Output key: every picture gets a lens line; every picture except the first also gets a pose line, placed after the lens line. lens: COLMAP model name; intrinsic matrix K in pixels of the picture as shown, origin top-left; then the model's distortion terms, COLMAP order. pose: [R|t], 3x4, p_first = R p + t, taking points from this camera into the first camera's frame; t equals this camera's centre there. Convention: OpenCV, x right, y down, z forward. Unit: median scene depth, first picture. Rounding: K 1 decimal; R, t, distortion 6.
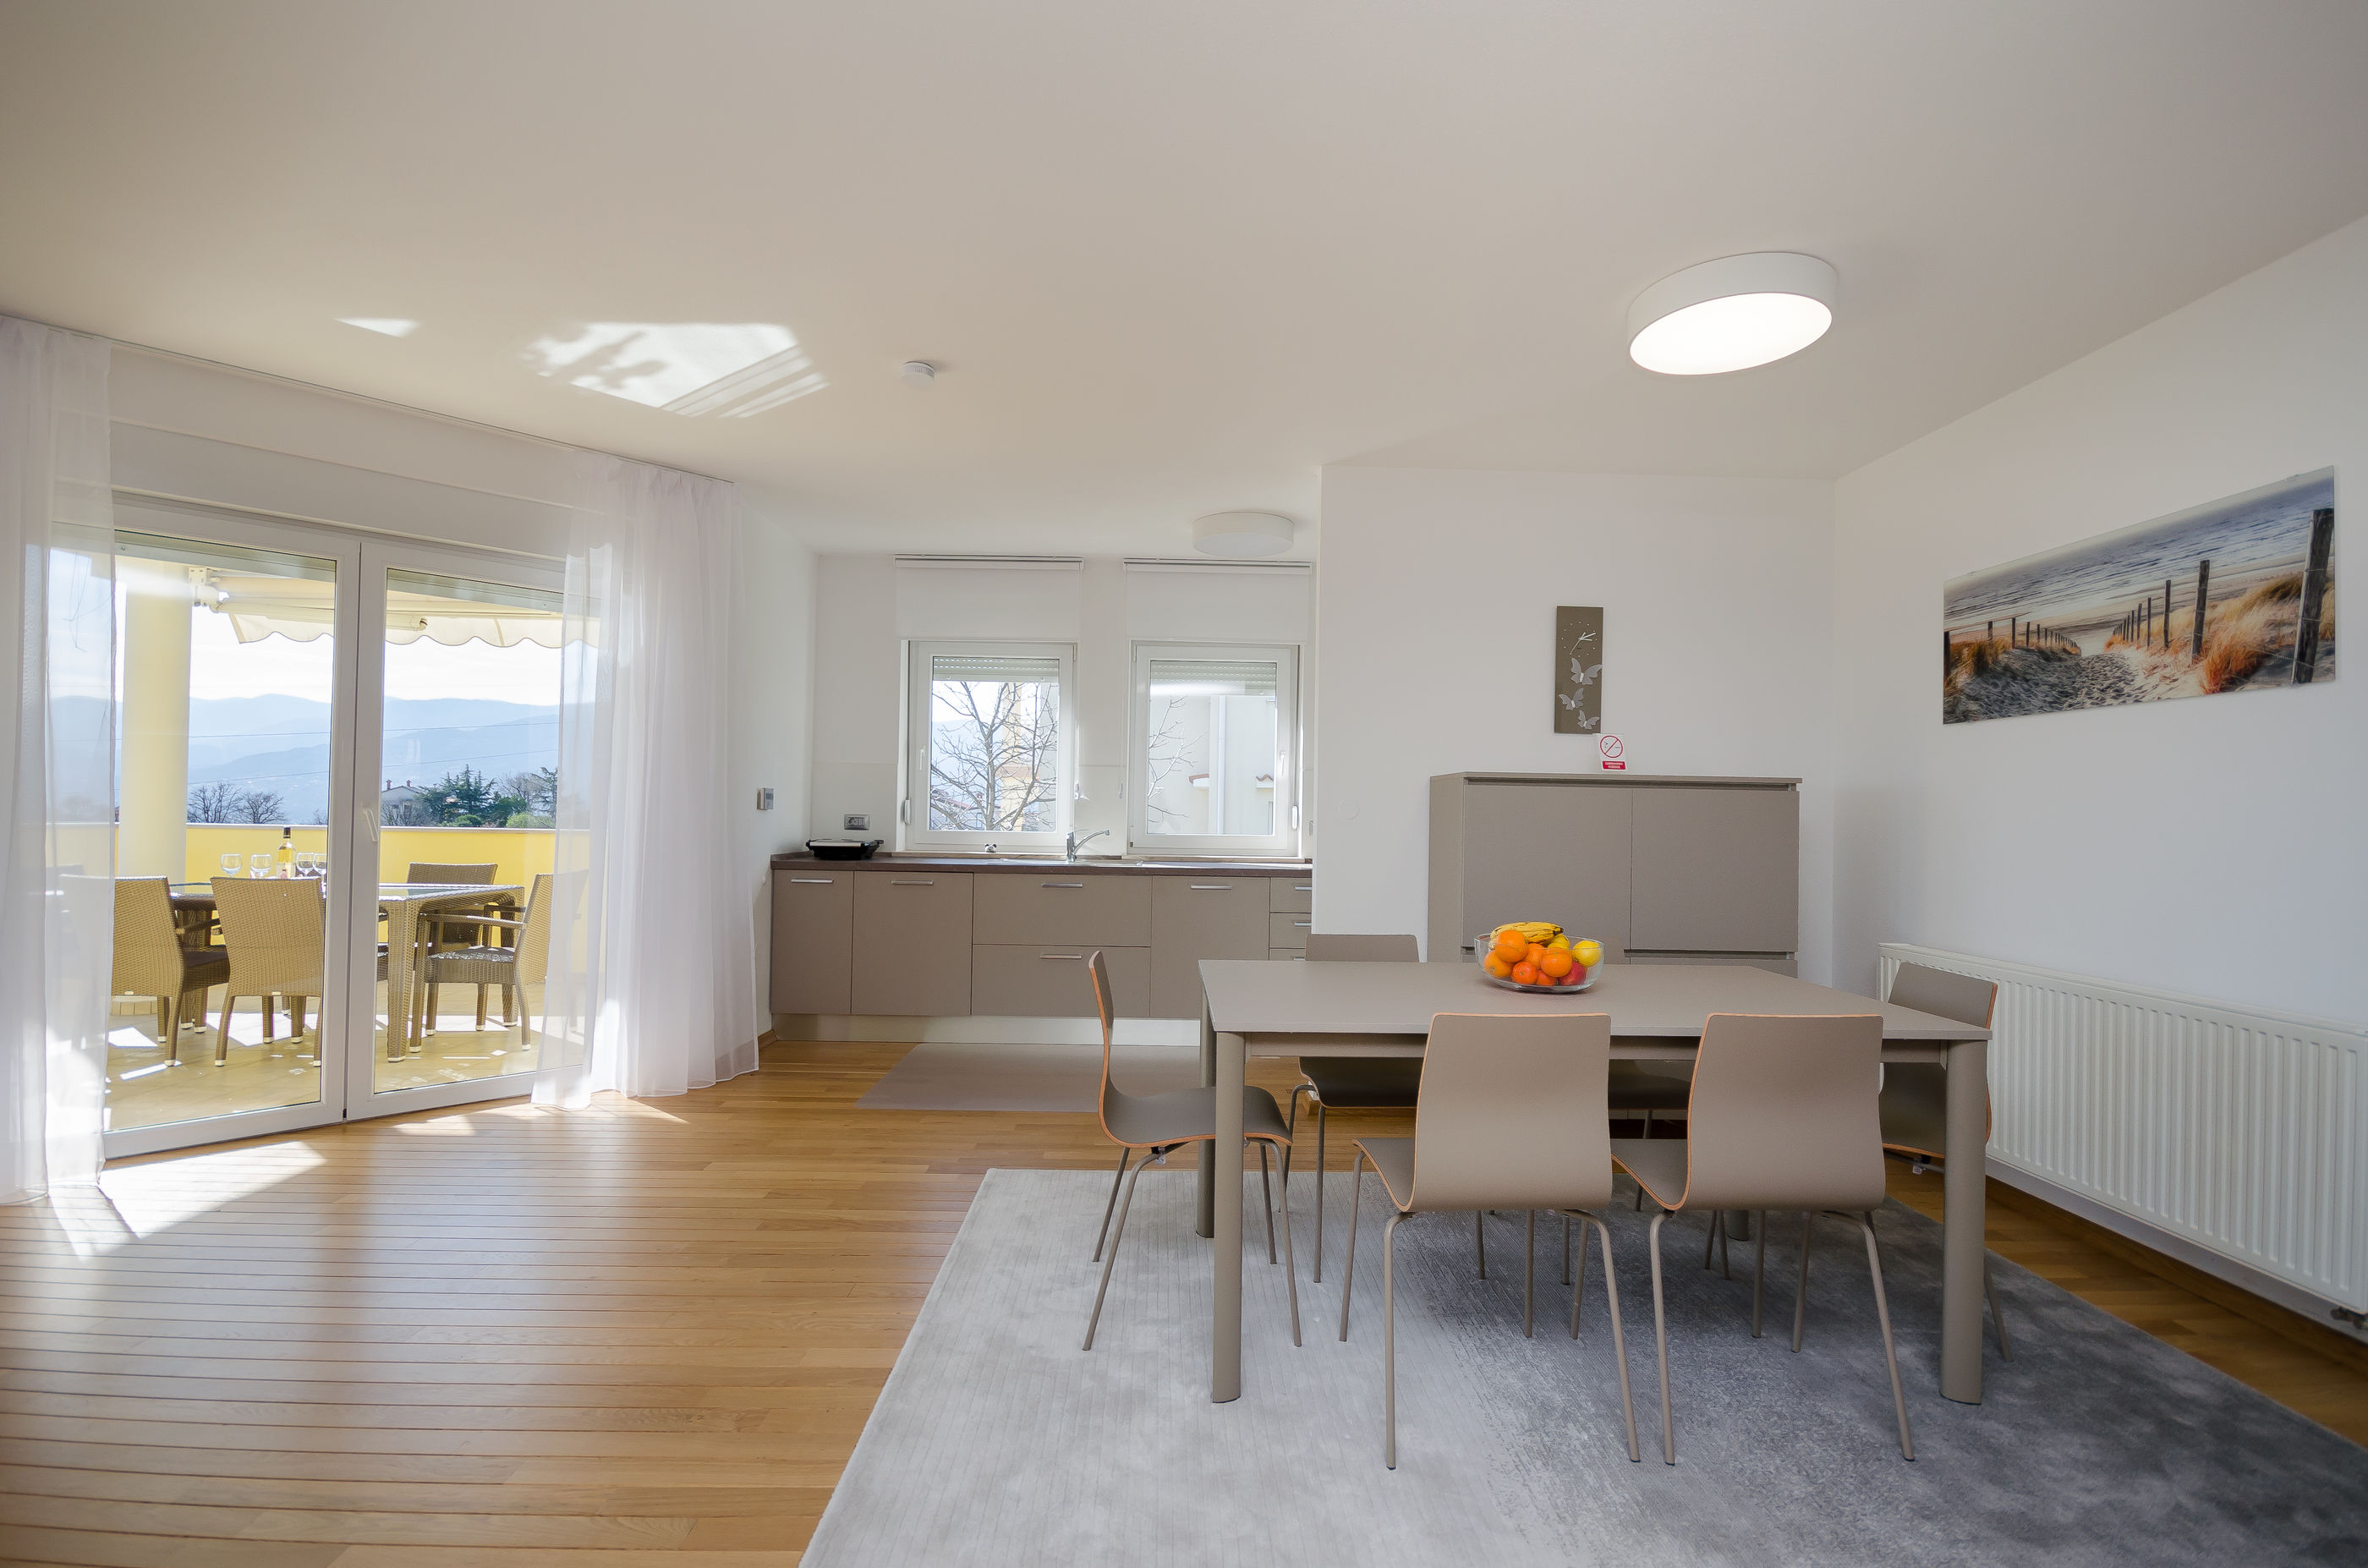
lens RADIAL K [[1058.1, 0, 1193.9], [0, 1058.1, 801.9], [0, 0, 1]] dist [0.004055, -0.006323]
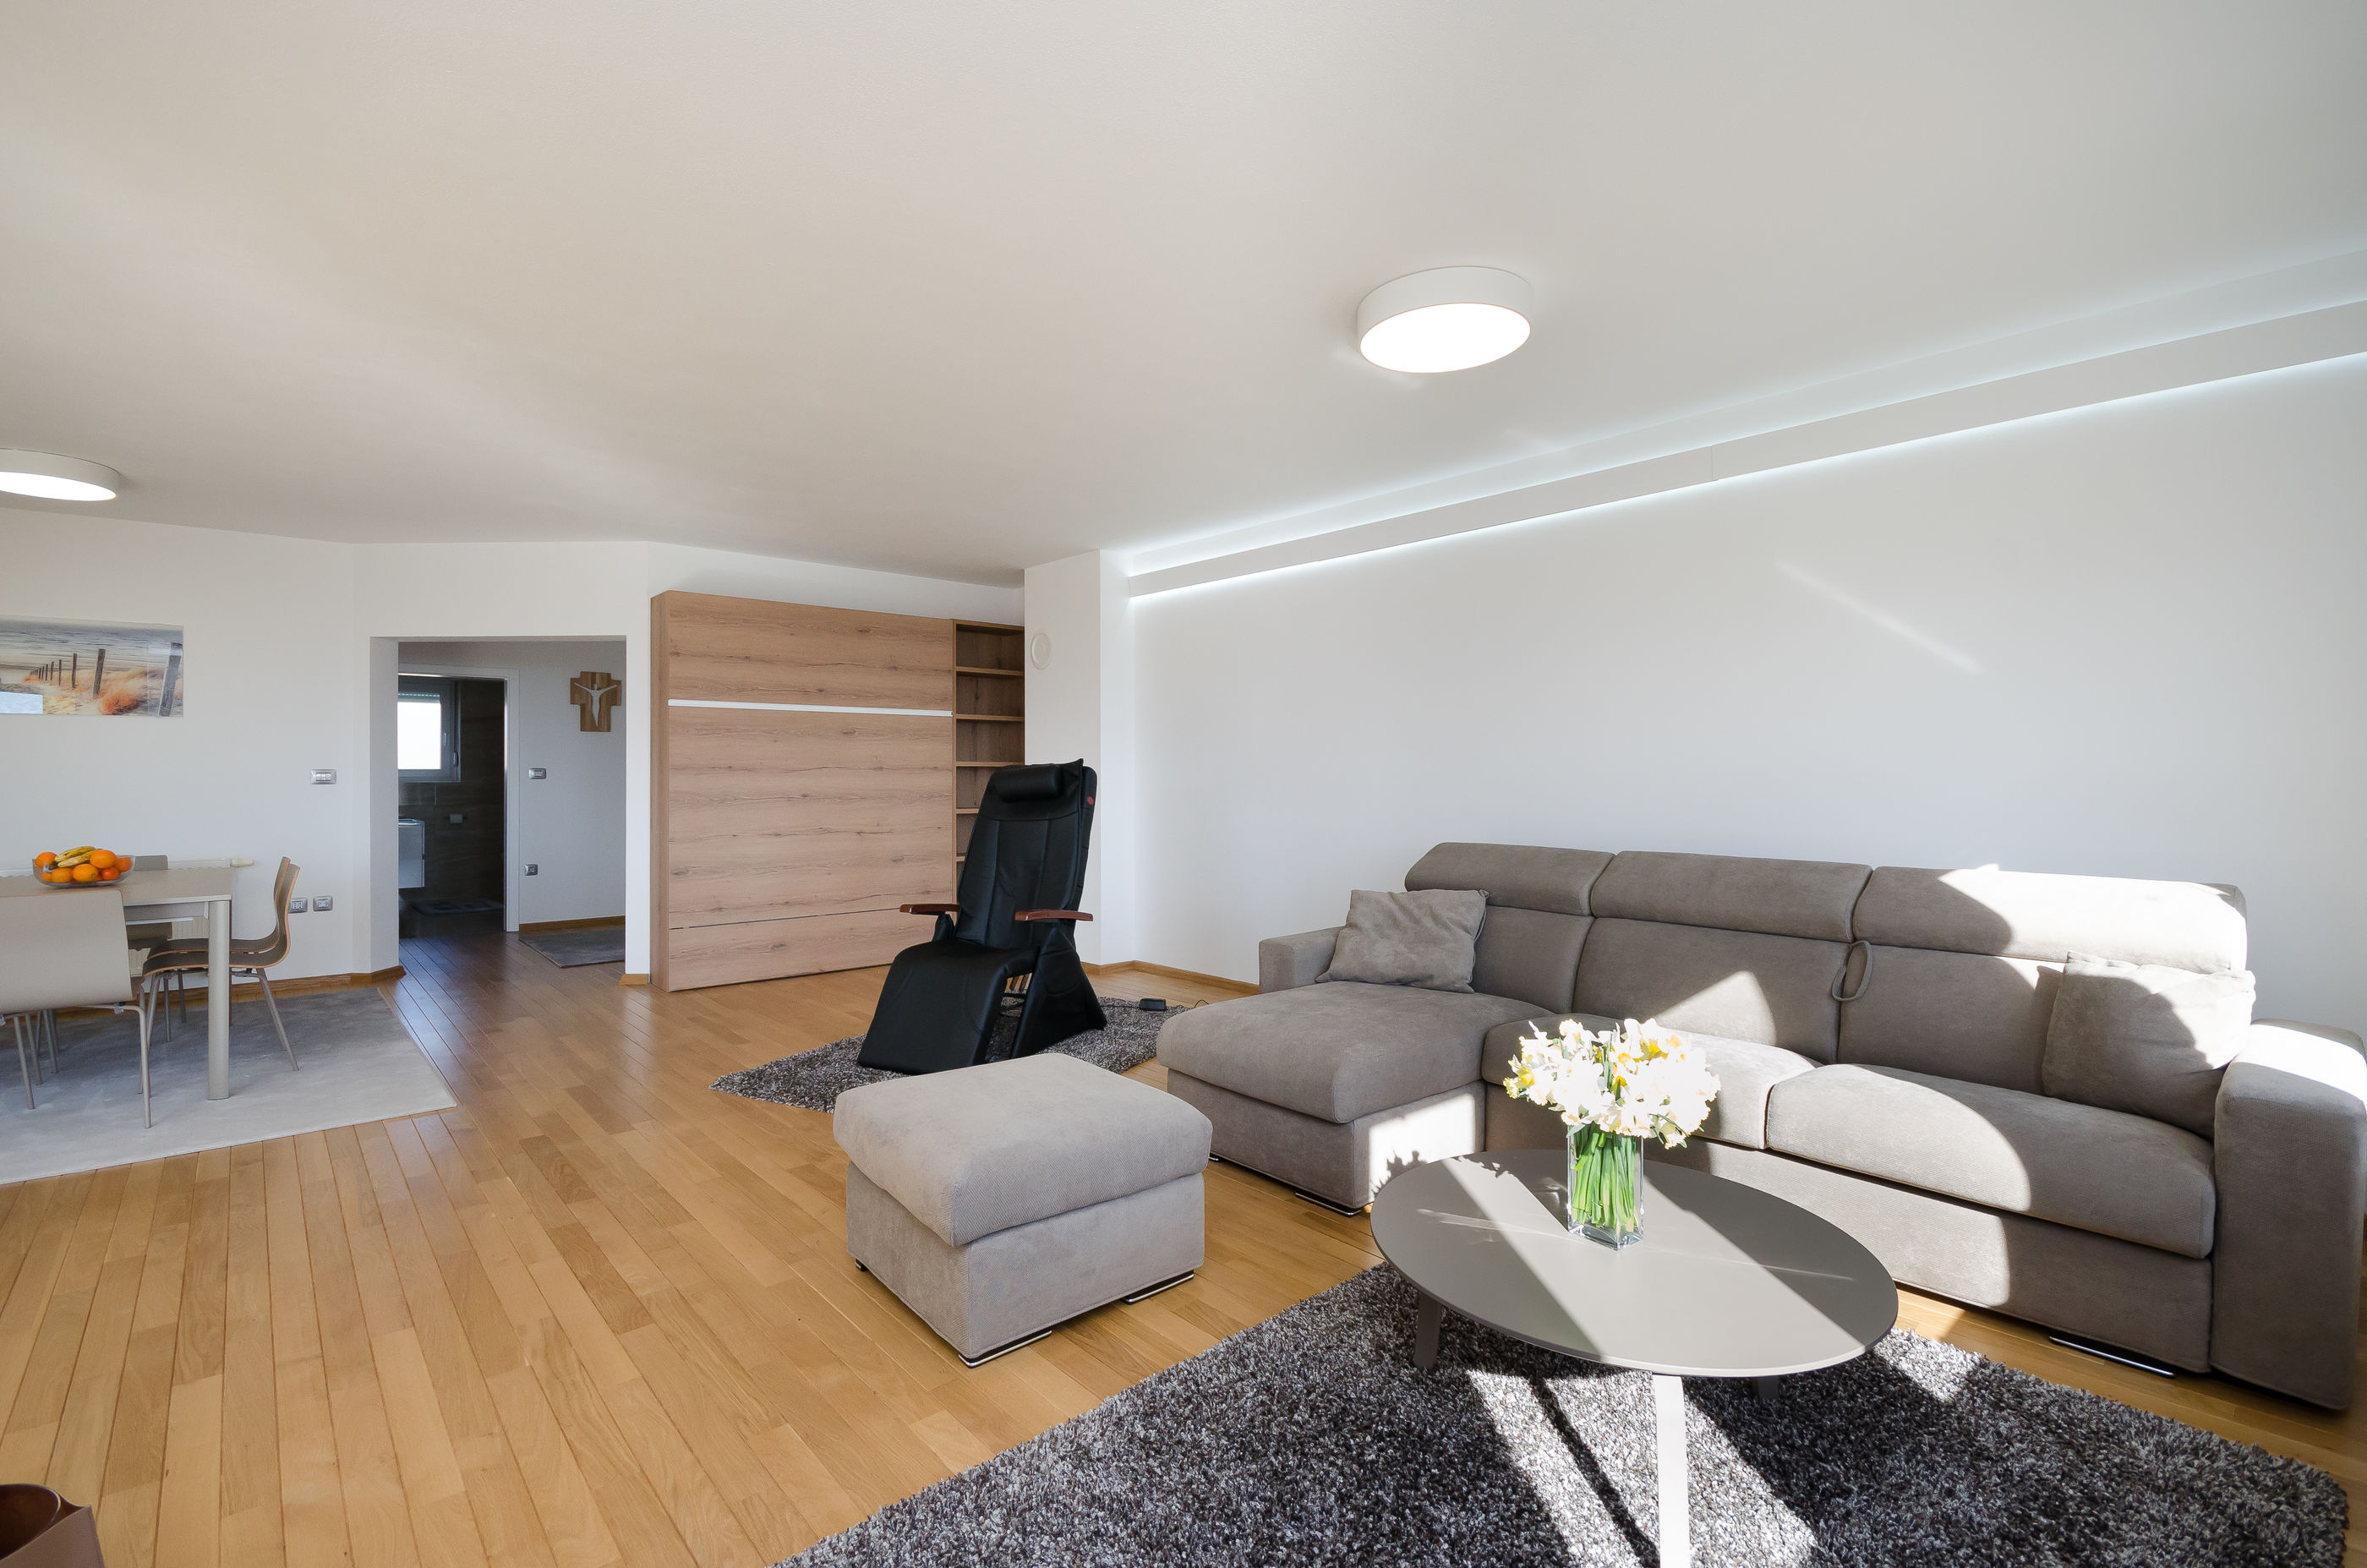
lens RADIAL K [[1057.6, 0, 1193.2], [0, 1057.6, 790.1], [0, 0, 1]] dist [0.004055, -0.006323]
pose [[-0.643462, -0.026670, 0.765013, -1.305473], [-0.015185, 0.999641, 0.022077, -0.023178], [-0.765327, 0.002589, -0.643636, 0.471689]]
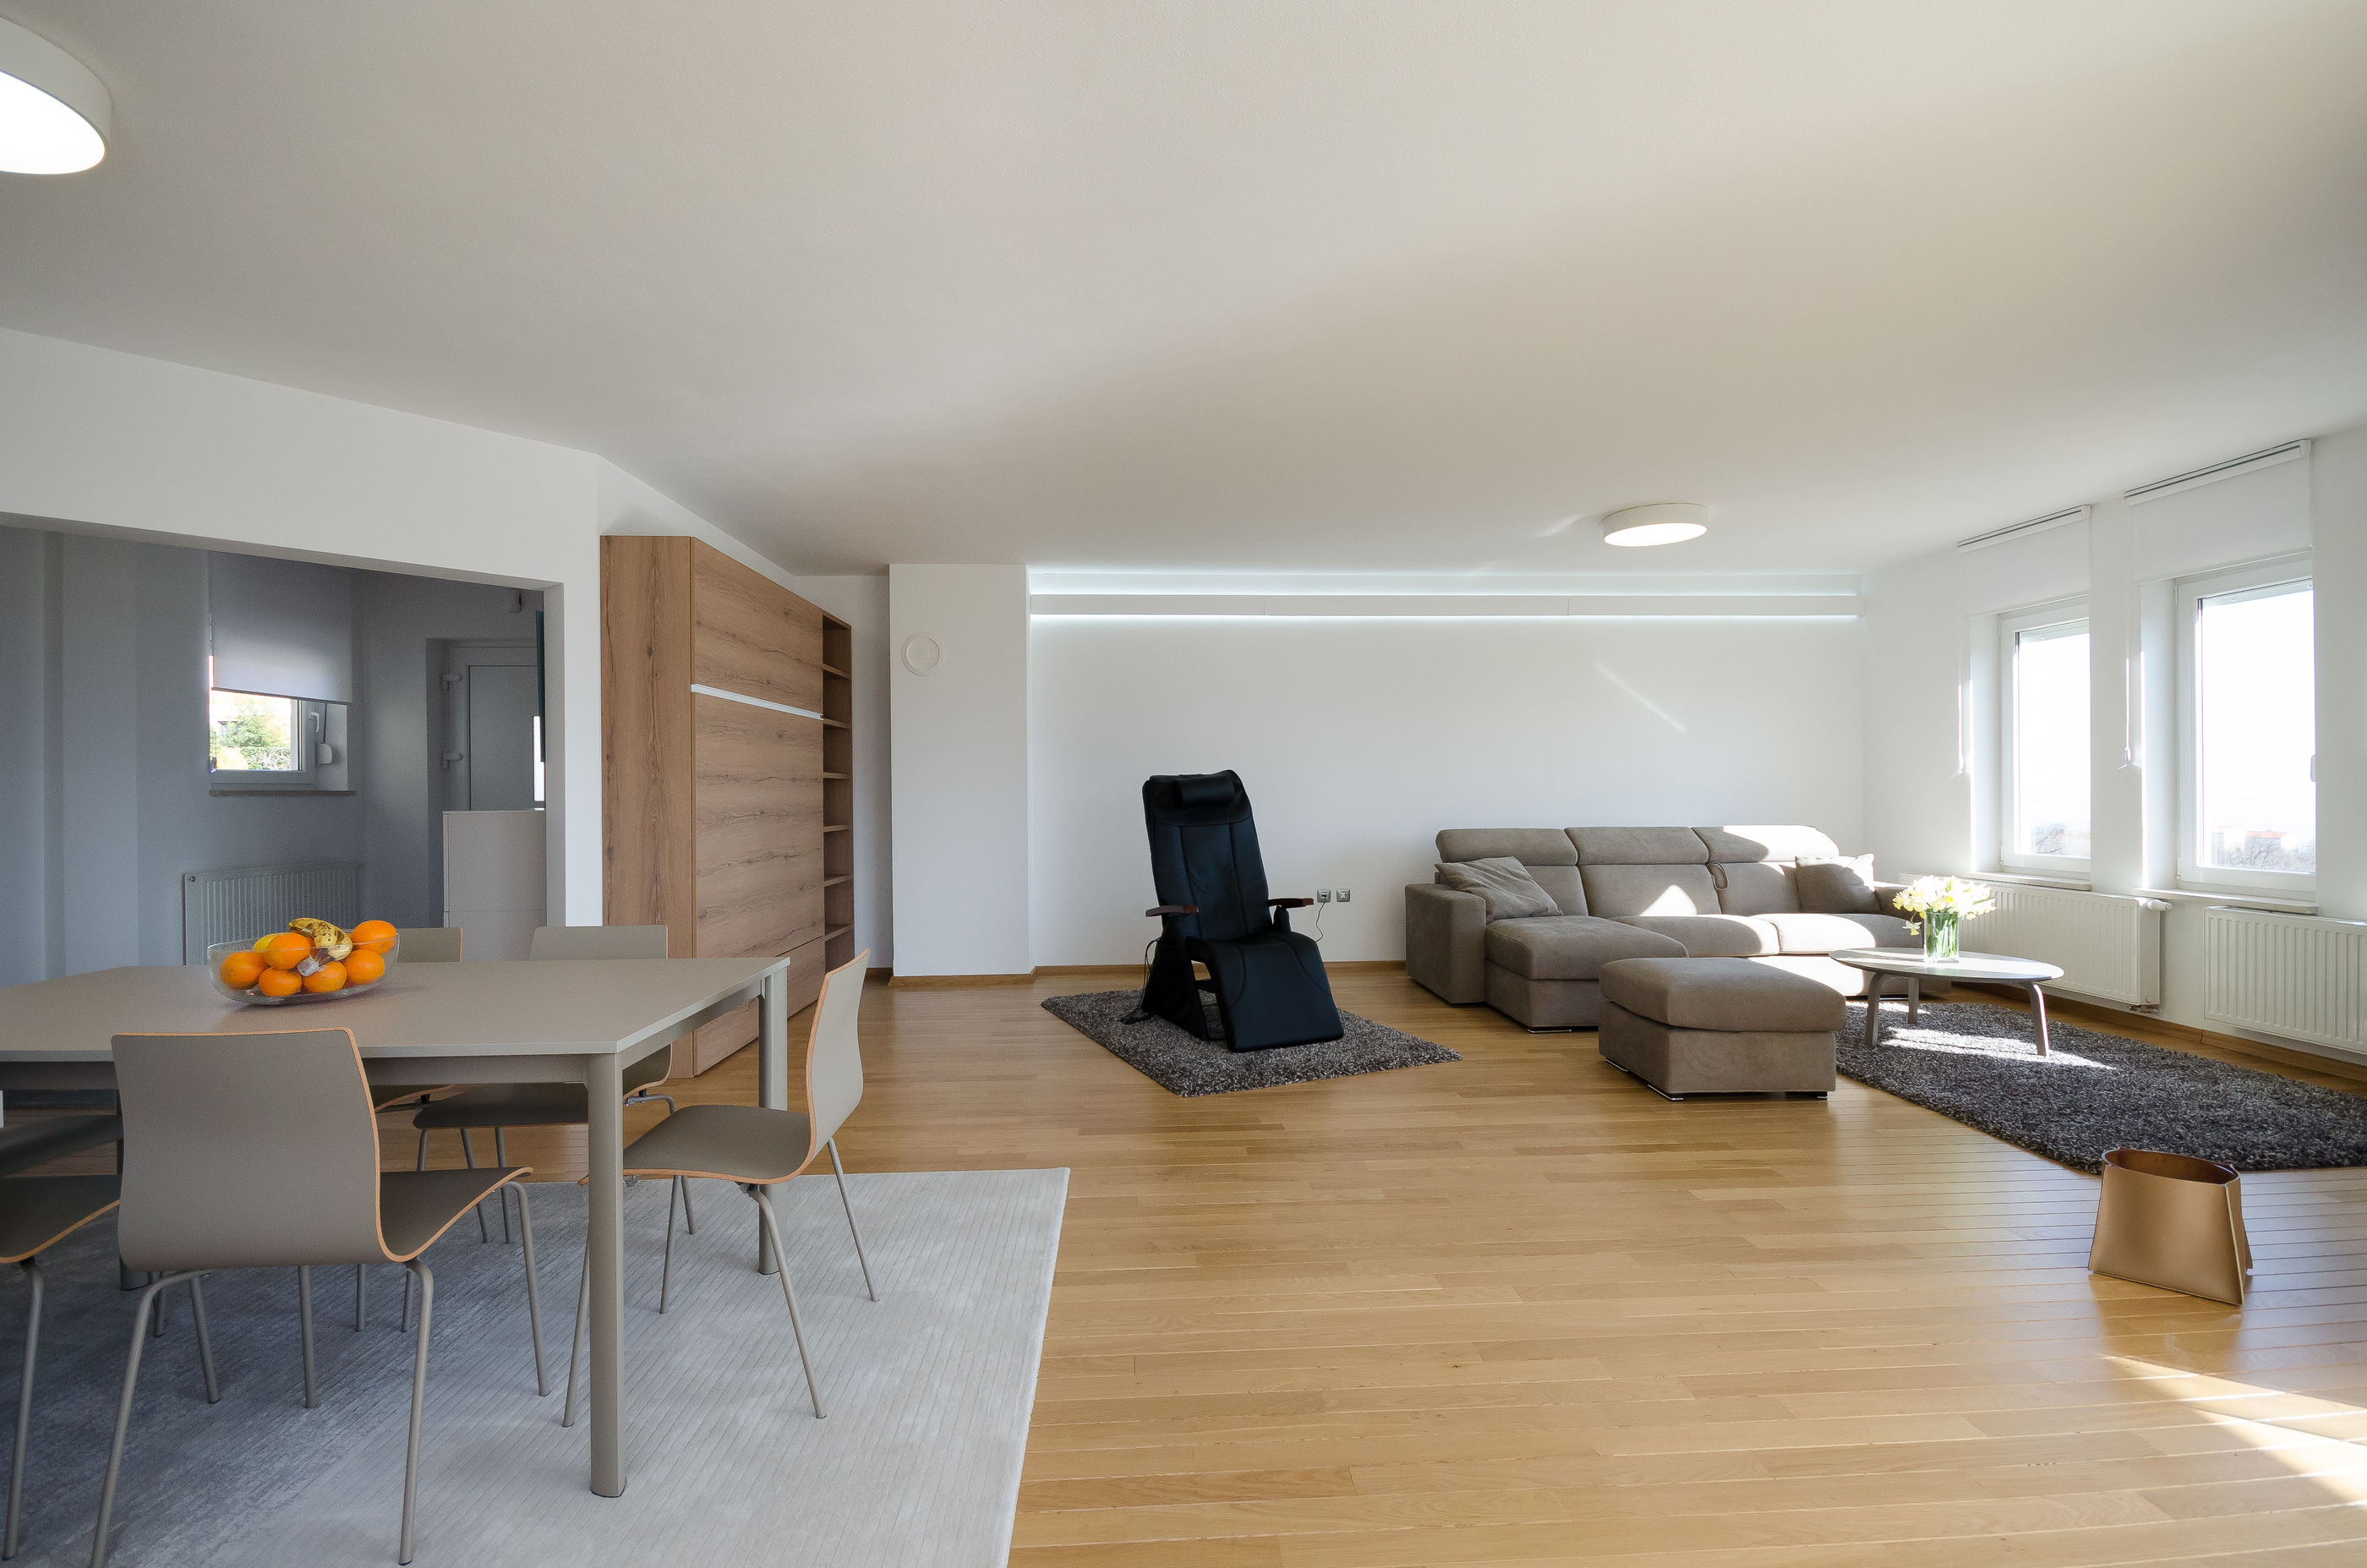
lens RADIAL K [[1057.6, 0, 1196.8], [0, 1057.6, 795.0], [0, 0, 1]] dist [0.004055, -0.006323]
pose [[-0.999733, -0.009615, -0.021008, -0.228023], [-0.009516, 0.999943, -0.004791, 0.009394], [0.021053, -0.004590, -0.999768, 1.180148]]
